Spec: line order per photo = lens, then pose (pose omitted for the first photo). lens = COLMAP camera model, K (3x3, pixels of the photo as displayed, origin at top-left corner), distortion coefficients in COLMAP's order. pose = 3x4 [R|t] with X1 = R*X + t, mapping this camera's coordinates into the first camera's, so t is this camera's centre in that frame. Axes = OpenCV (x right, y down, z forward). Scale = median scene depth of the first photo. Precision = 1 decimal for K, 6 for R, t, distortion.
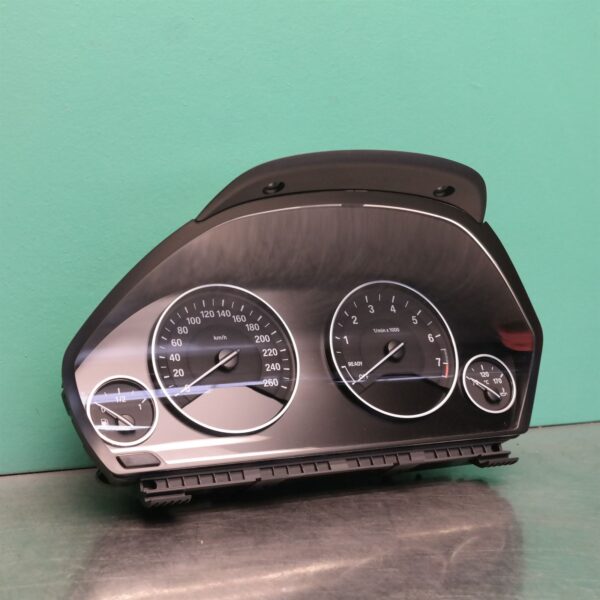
lens RADIAL K [[1057.1, 0, 300.7], [0, 1057.1, 296.5], [0, 0, 1]] dist [-0.056445, 0.000000]
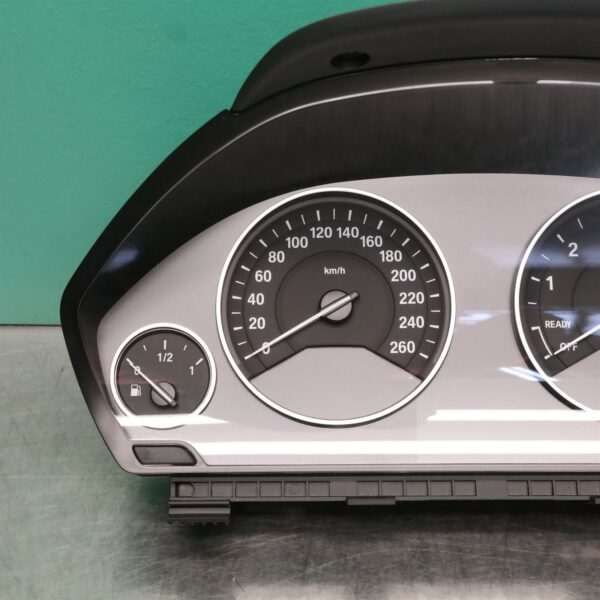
lens RADIAL K [[1229.4, 0, 322.5], [0, 1229.4, 313.0], [0, 0, 1]] dist [0.110078, 0.000000]
pose [[0.897246, 0.120681, -0.424717, 0.244829], [-0.020189, 0.972129, 0.233574, -0.113956], [0.441068, -0.200999, 0.874676, 0.317950]]
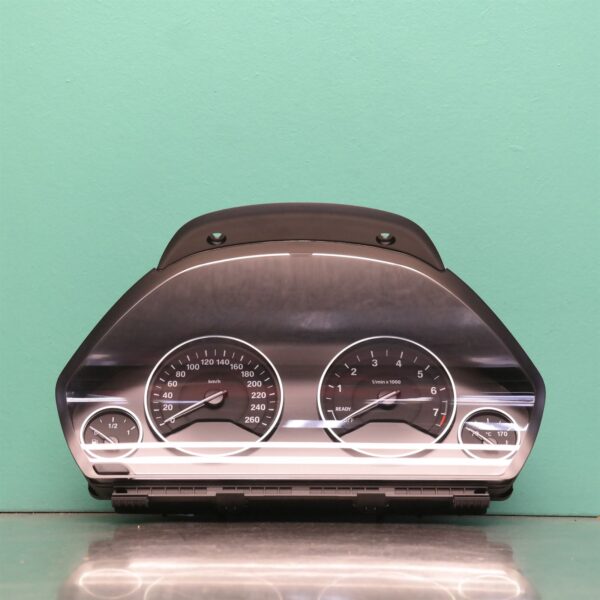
lens RADIAL K [[1909.0, 0, 300.3], [0, 1909.0, 299.9], [0, 0, 1]] dist [0.201313, 0.000000]
pose [[0.894069, -0.054669, -0.444581, 0.912922], [-0.026599, 0.984293, -0.174529, 0.305267], [0.447139, 0.167866, 0.878571, -0.762575]]
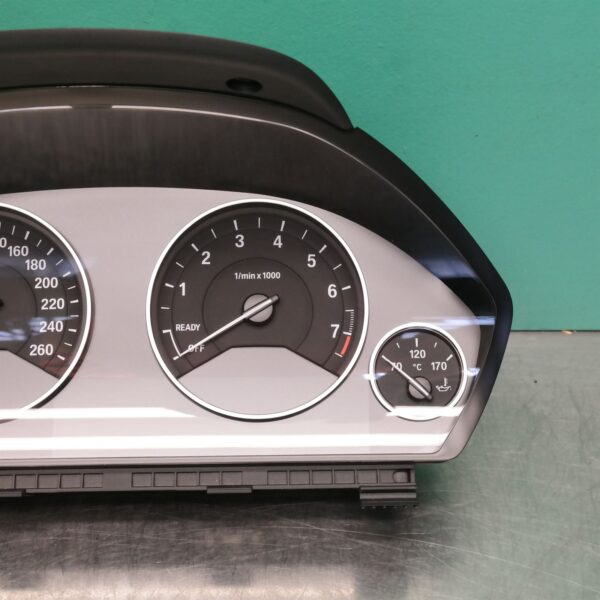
lens RADIAL K [[1135.7, 0, 303.6], [0, 1135.7, 299.5], [0, 0, 1]] dist [-0.002923, 0.000000]
pose [[0.908985, 0.109296, -0.402245, 0.422982], [-0.019985, 0.975329, 0.219850, -0.117736], [0.416349, -0.191802, 0.888744, 0.410614]]
